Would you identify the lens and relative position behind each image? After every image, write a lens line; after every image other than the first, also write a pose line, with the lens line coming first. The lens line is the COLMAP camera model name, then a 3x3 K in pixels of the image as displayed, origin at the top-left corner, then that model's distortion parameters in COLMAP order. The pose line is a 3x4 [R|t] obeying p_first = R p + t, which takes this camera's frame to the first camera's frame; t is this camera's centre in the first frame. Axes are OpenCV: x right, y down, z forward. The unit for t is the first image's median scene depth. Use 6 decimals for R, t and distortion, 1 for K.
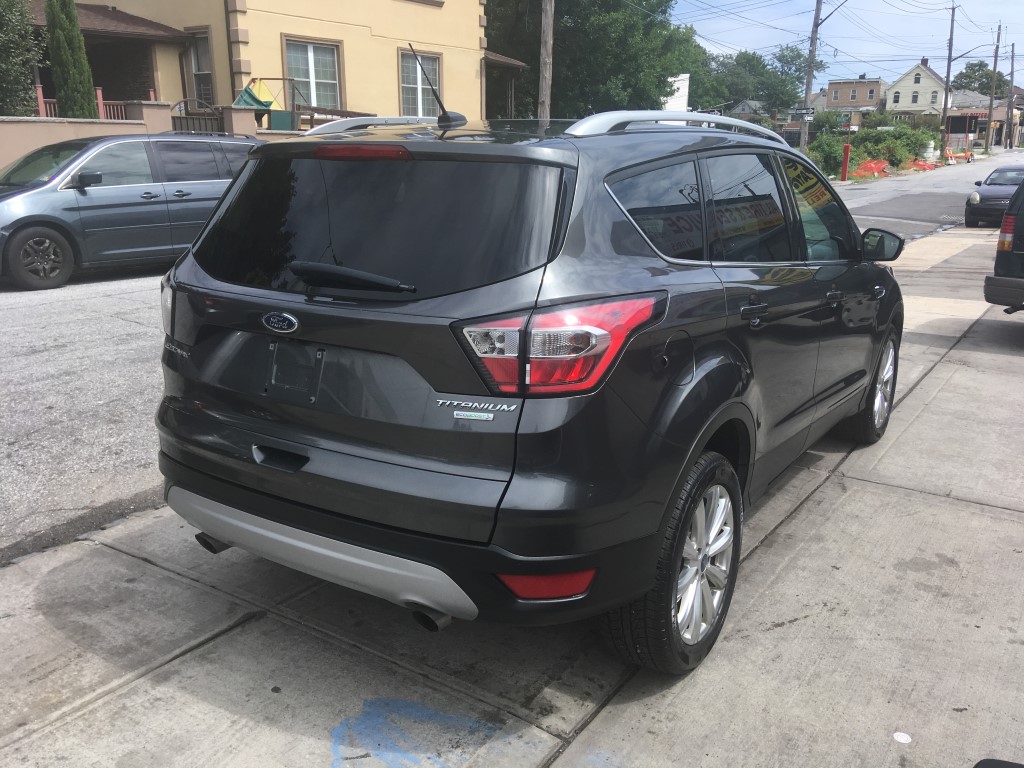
lens RADIAL K [[861.4, 0, 509.5], [0, 861.4, 384.5], [0, 0, 1]] dist [0.112772, -0.178797]
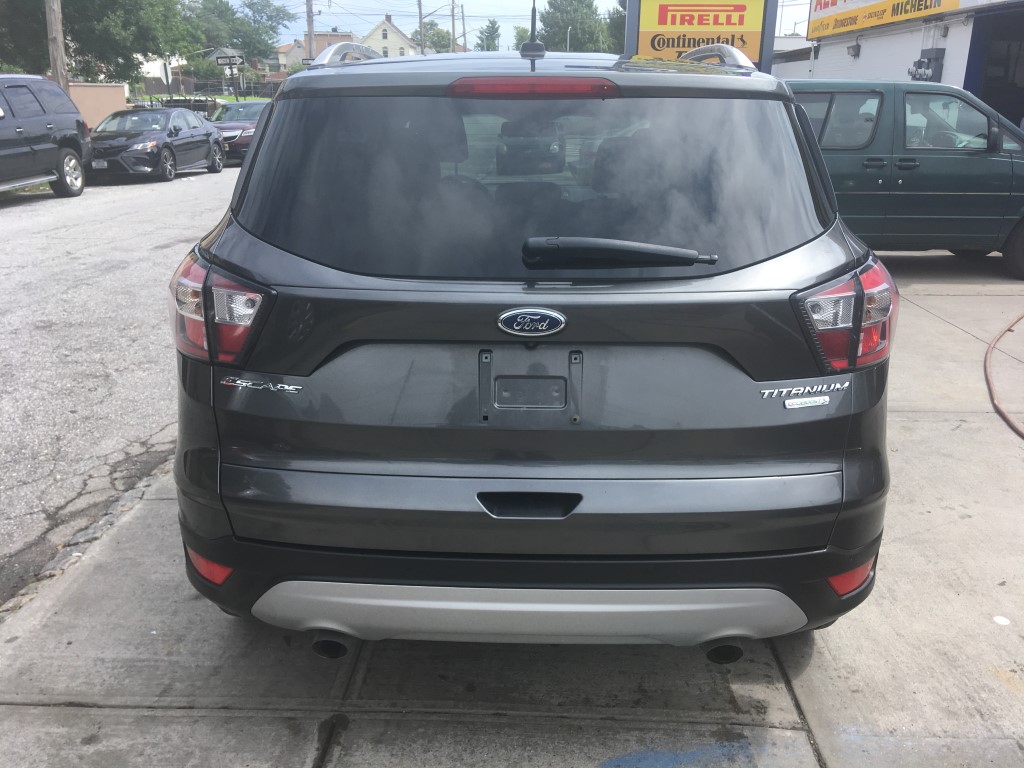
lens RADIAL K [[861.4, 0, 509.5], [0, 861.4, 384.5], [0, 0, 1]] dist [0.112772, -0.178797]
pose [[0.847560, -0.157572, 0.506768, -0.456713], [0.131263, 0.987478, 0.087505, -0.059542], [-0.514210, -0.007646, 0.857630, 0.266915]]
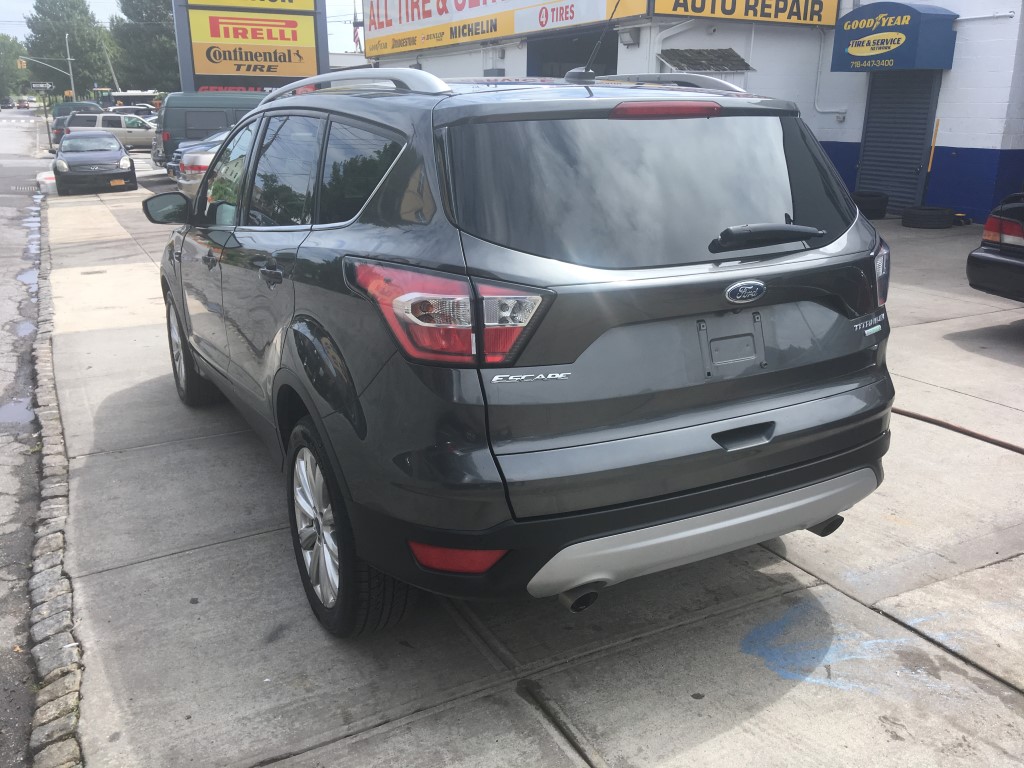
lens RADIAL K [[861.4, 0, 509.5], [0, 861.4, 384.5], [0, 0, 1]] dist [0.112772, -0.178797]
pose [[0.477014, -0.259912, 0.839585, -0.834509], [0.231902, 0.958641, 0.165012, -0.131860], [-0.847749, 0.115989, 0.517560, 0.516658]]
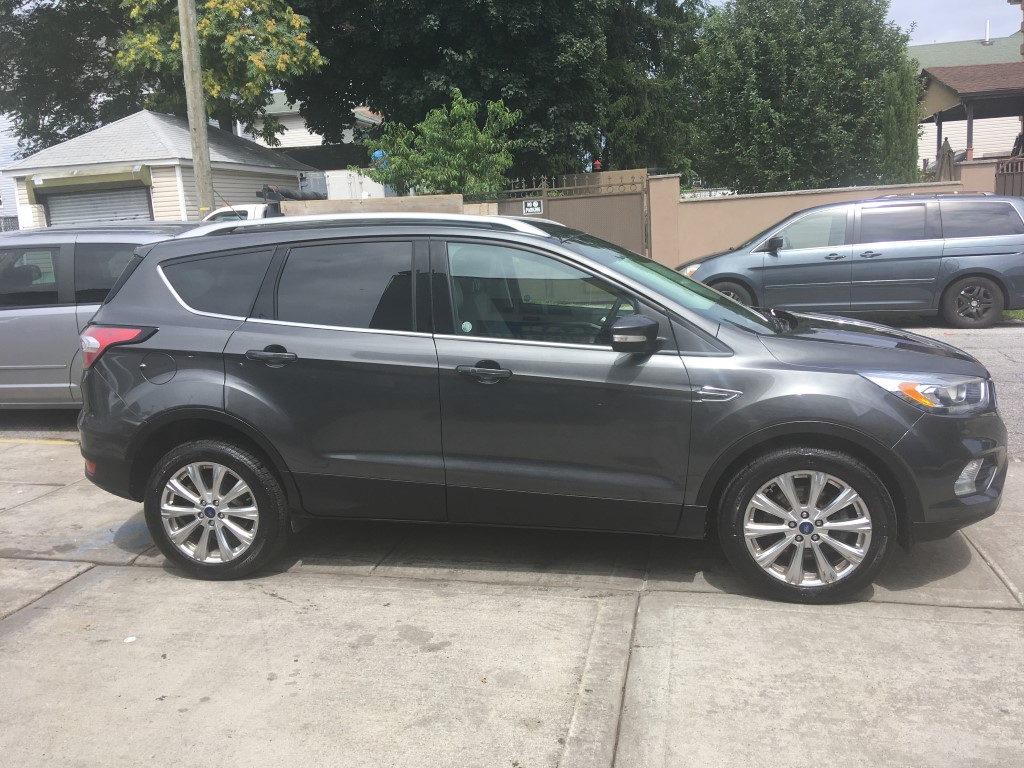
lens RADIAL K [[861.4, 0, 509.5], [0, 861.4, 384.5], [0, 0, 1]] dist [0.112772, -0.178797]
pose [[0.381521, 0.142577, -0.913298, 1.470945], [-0.194512, 0.978293, 0.071468, -0.184097], [0.903663, 0.150381, 0.400972, 0.683704]]
